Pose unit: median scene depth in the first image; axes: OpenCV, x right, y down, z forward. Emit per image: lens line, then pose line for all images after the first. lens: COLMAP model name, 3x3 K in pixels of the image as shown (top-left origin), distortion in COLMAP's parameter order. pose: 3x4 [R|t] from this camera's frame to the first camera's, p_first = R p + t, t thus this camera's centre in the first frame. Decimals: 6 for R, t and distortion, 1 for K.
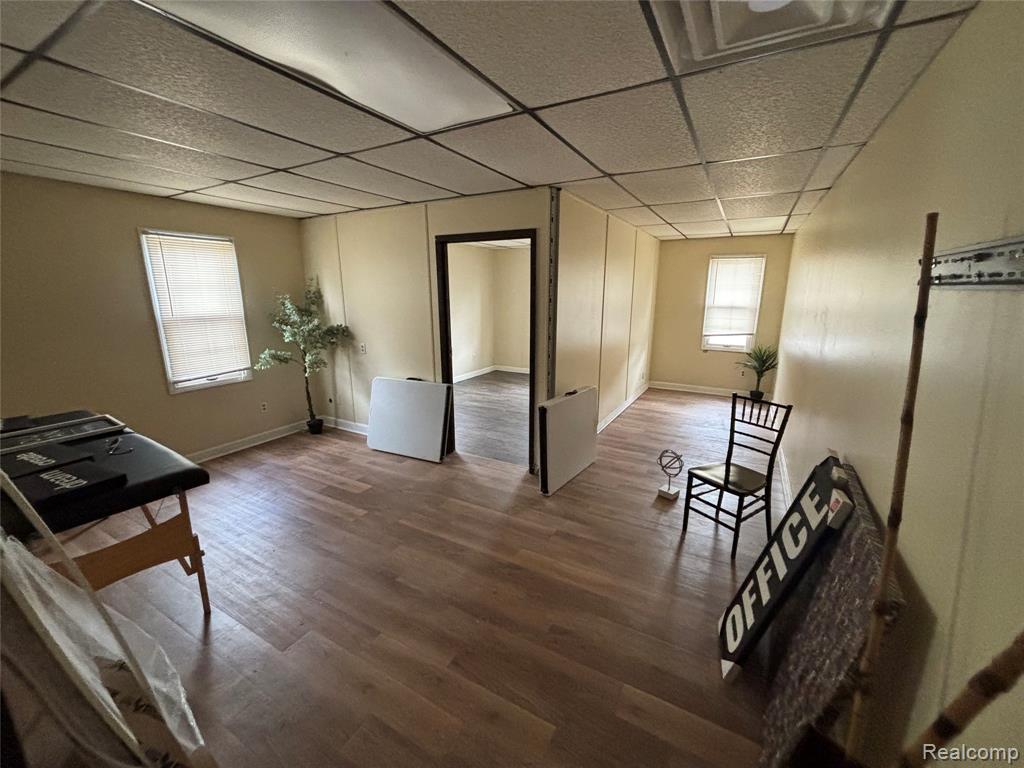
lens RADIAL K [[418.5, 0, 515.6], [0, 418.5, 379.6], [0, 0, 1]] dist [0.039287, -0.000034]
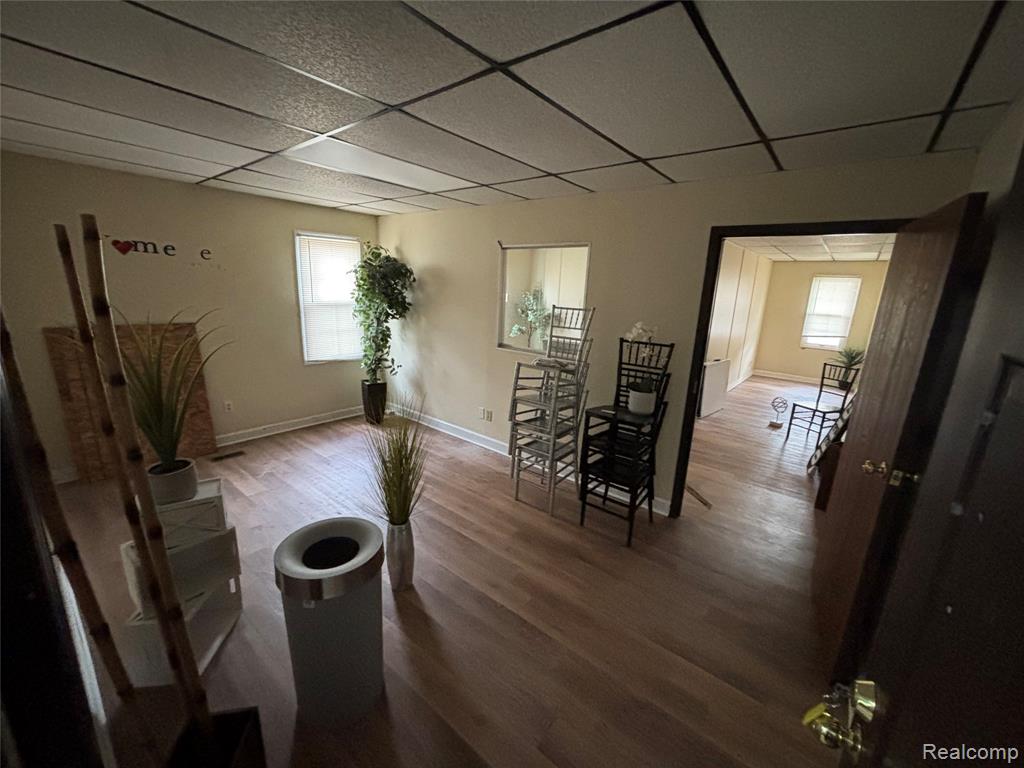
lens RADIAL K [[419.9, 0, 499.3], [0, 419.9, 382.9], [0, 0, 1]] dist [0.001457, -0.000096]
pose [[0.980378, 0.081674, -0.179414, -0.225211], [-0.079438, 0.996647, 0.019621, 0.087542], [0.180415, -0.004984, 0.983578, -0.437406]]
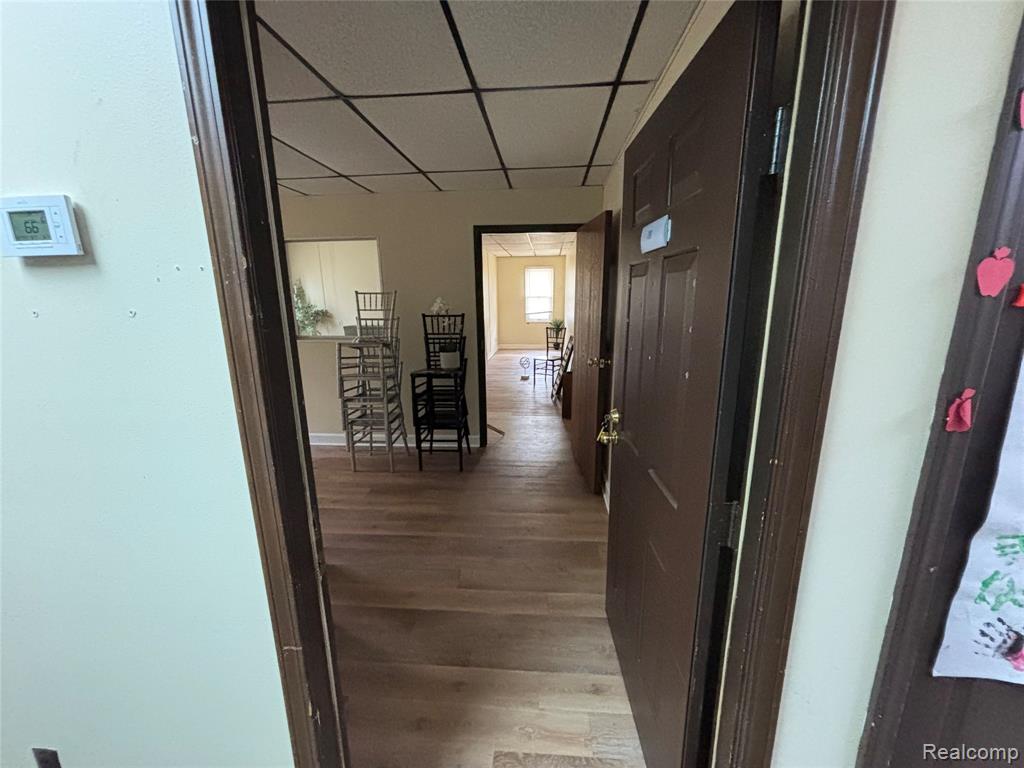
lens RADIAL K [[418.5, 0, 515.6], [0, 418.5, 379.6], [0, 0, 1]] dist [0.039287, -0.000034]
pose [[0.910523, -0.098558, 0.401540, -0.301670], [0.100035, 0.994833, 0.017346, 0.127097], [-0.401174, 0.024374, 0.915677, -0.526208]]
